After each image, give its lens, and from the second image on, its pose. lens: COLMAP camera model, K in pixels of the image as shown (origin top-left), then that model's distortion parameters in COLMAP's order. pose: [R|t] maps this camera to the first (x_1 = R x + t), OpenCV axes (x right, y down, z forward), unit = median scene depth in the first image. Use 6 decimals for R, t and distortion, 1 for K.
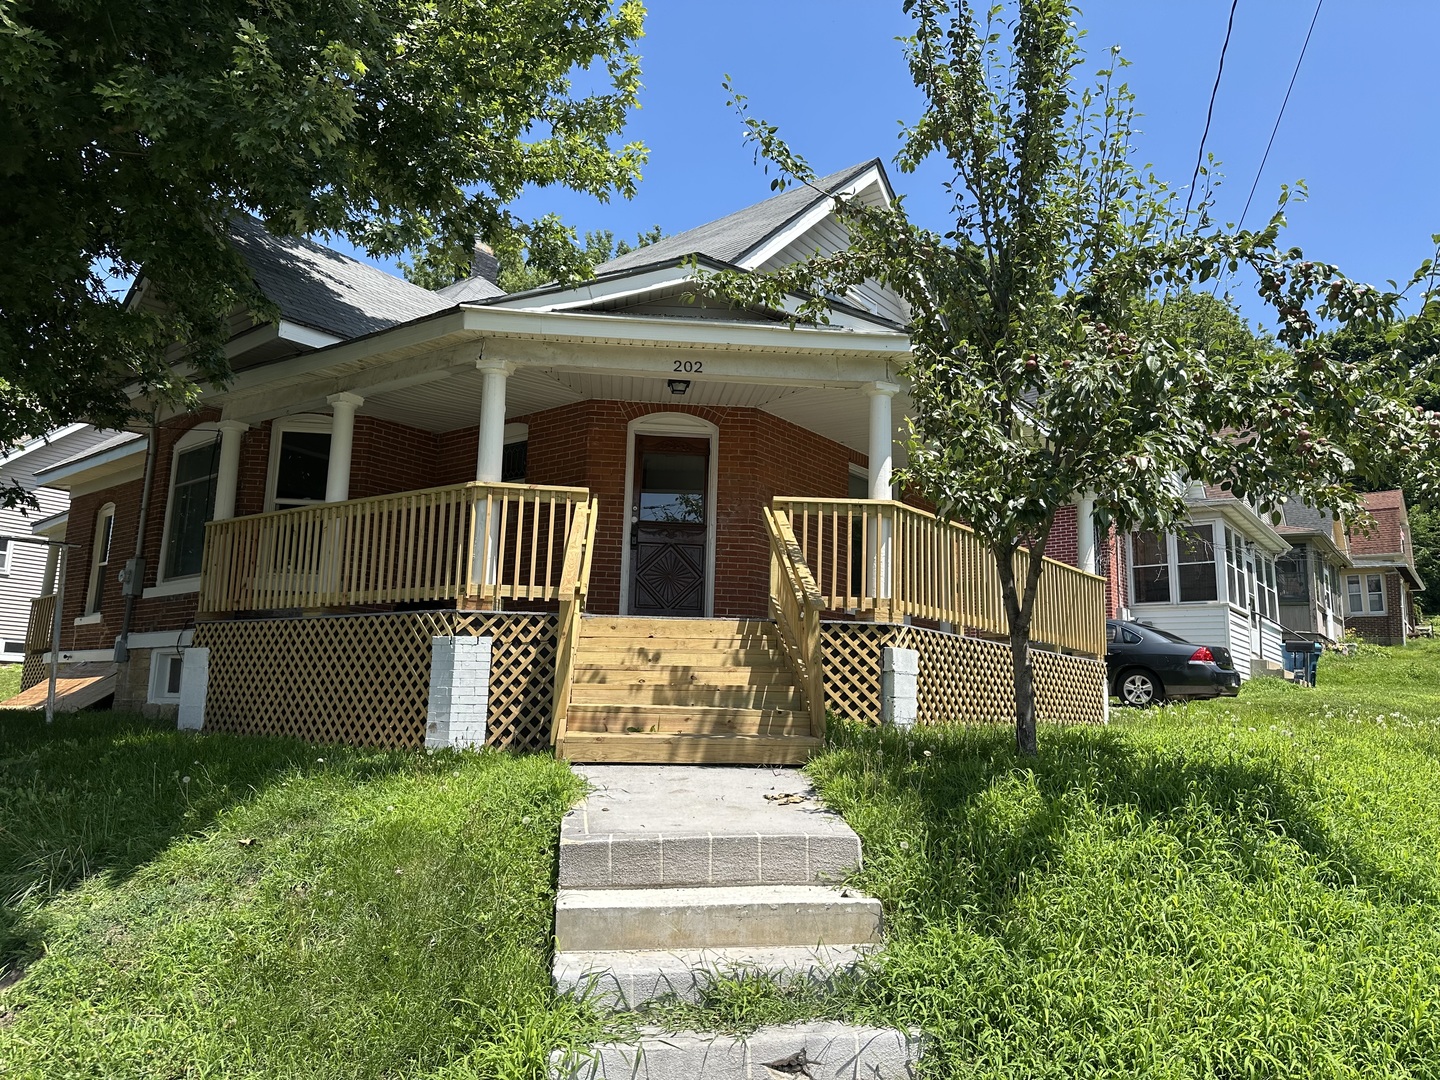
lens RADIAL K [[1003.4, 0, 716.4], [0, 1003.4, 545.9], [0, 0, 1]] dist [0.156009, -0.282307]
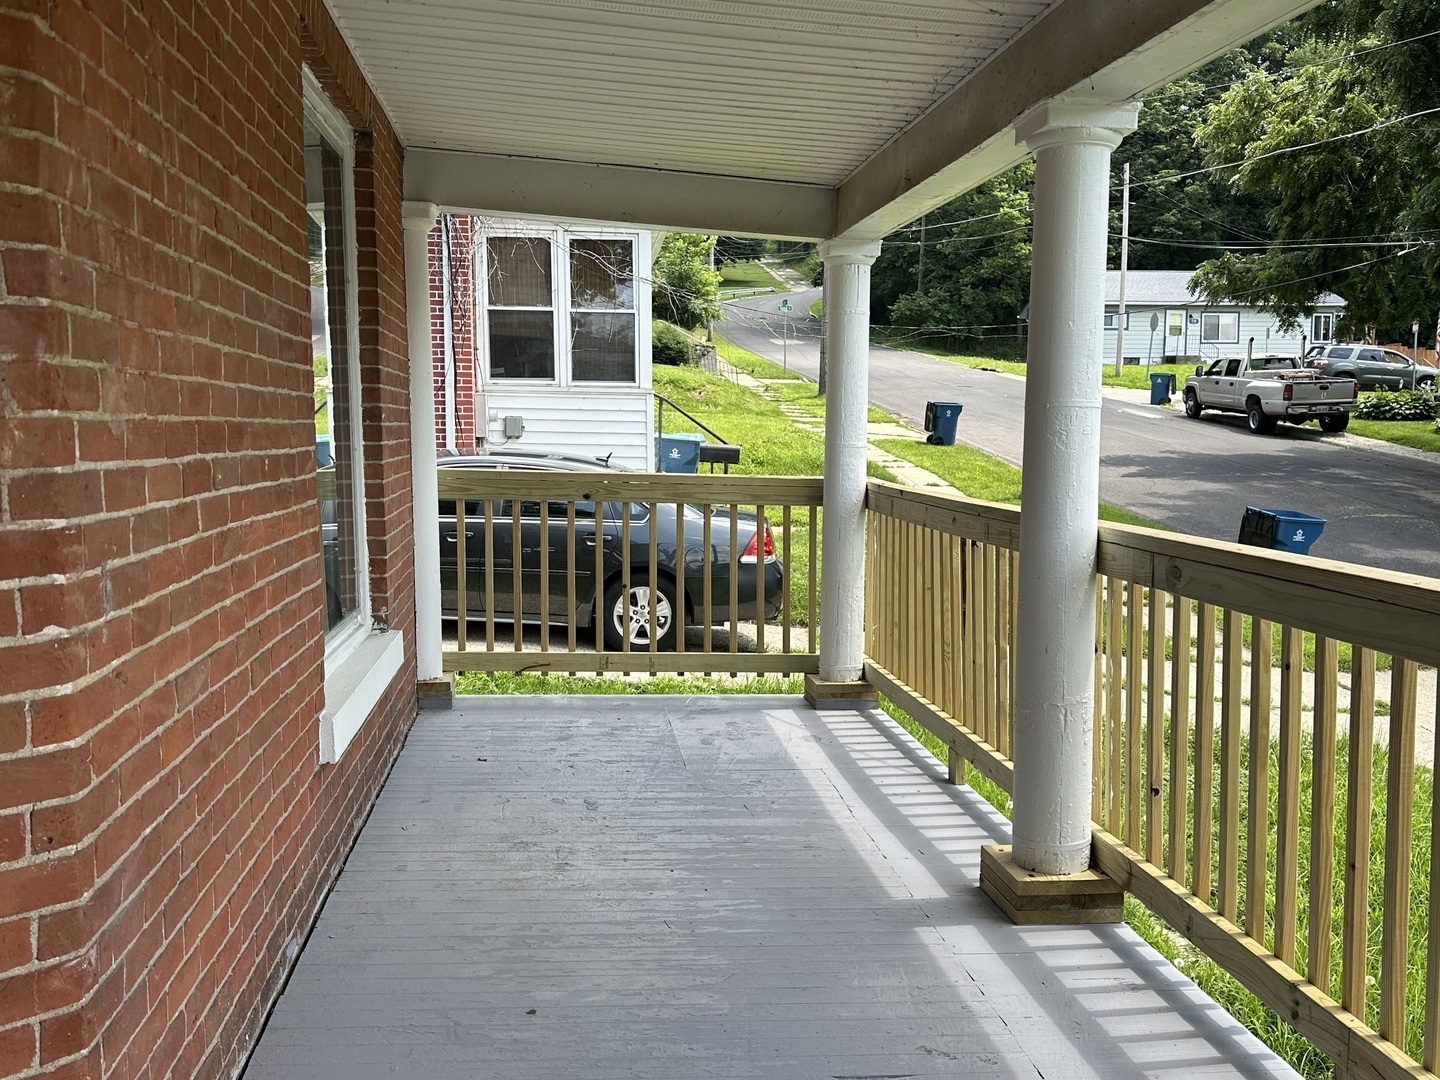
lens RADIAL K [[1367.0, 0, 714.5], [0, 1367.0, 543.9], [0, 0, 1]] dist [0.128856, -0.207295]
pose [[0.700374, -0.090551, 0.708009, -0.024620], [-0.101942, 0.969062, 0.224781, -0.057784], [-0.706459, -0.229606, 0.669475, 0.791980]]
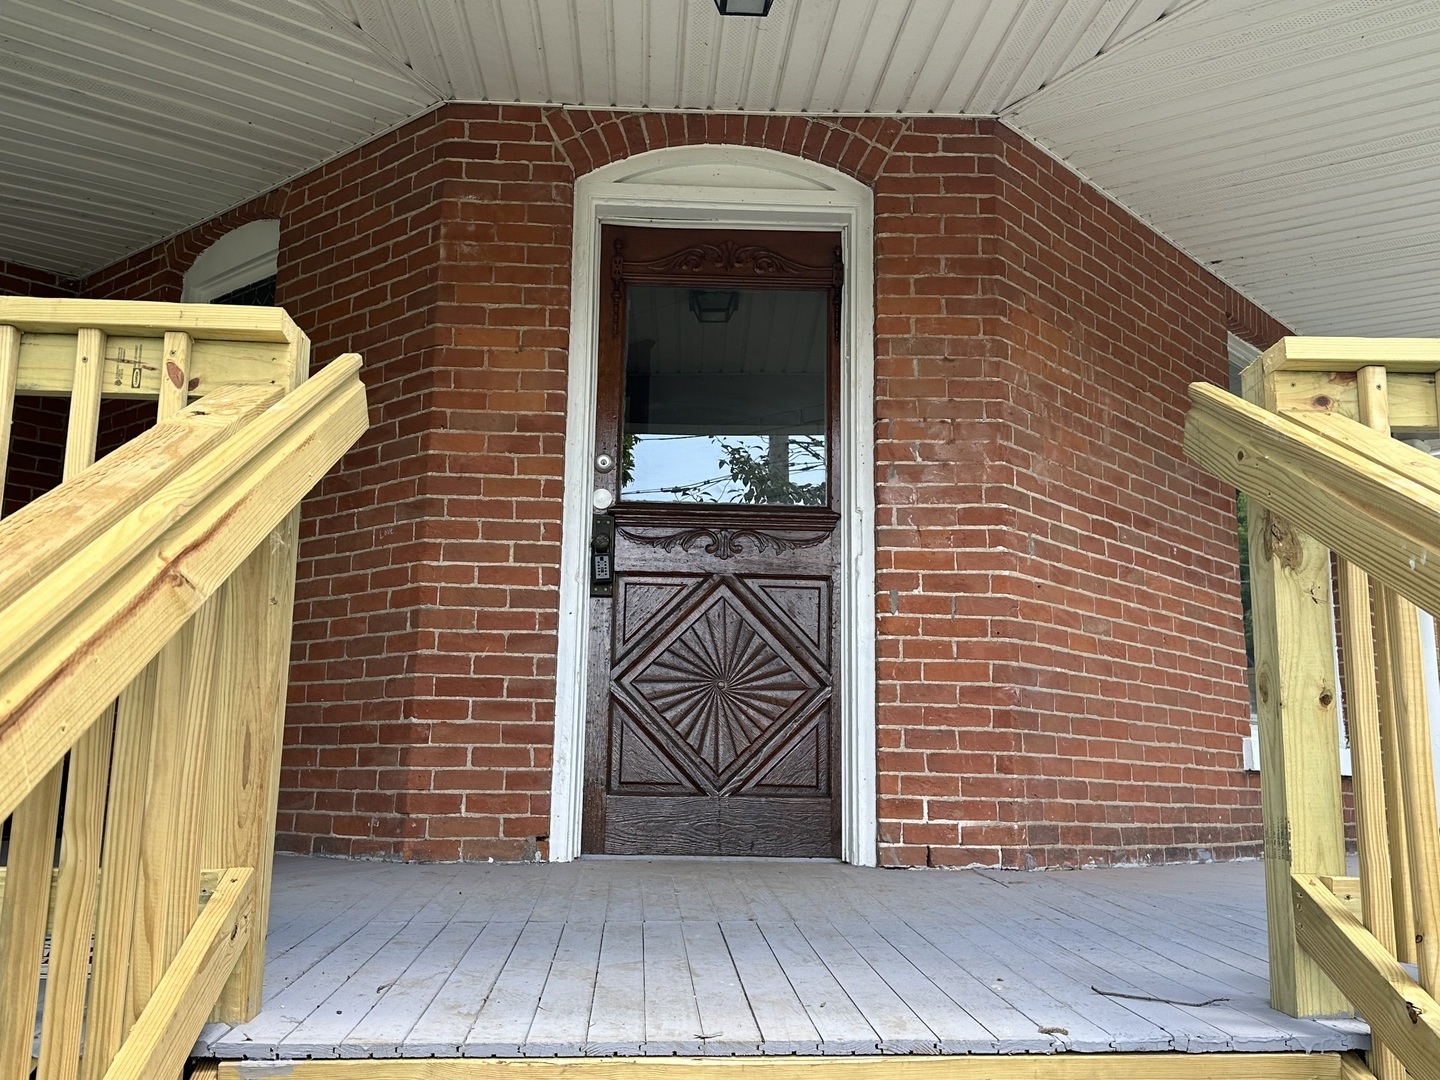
lens RADIAL K [[1367.0, 0, 714.5], [0, 1367.0, 543.9], [0, 0, 1]] dist [0.128856, -0.207295]
pose [[0.999046, -0.019069, -0.039289, -0.030891], [0.018923, 0.999813, -0.004085, -0.009885], [0.039360, 0.003338, 0.999220, 0.576415]]
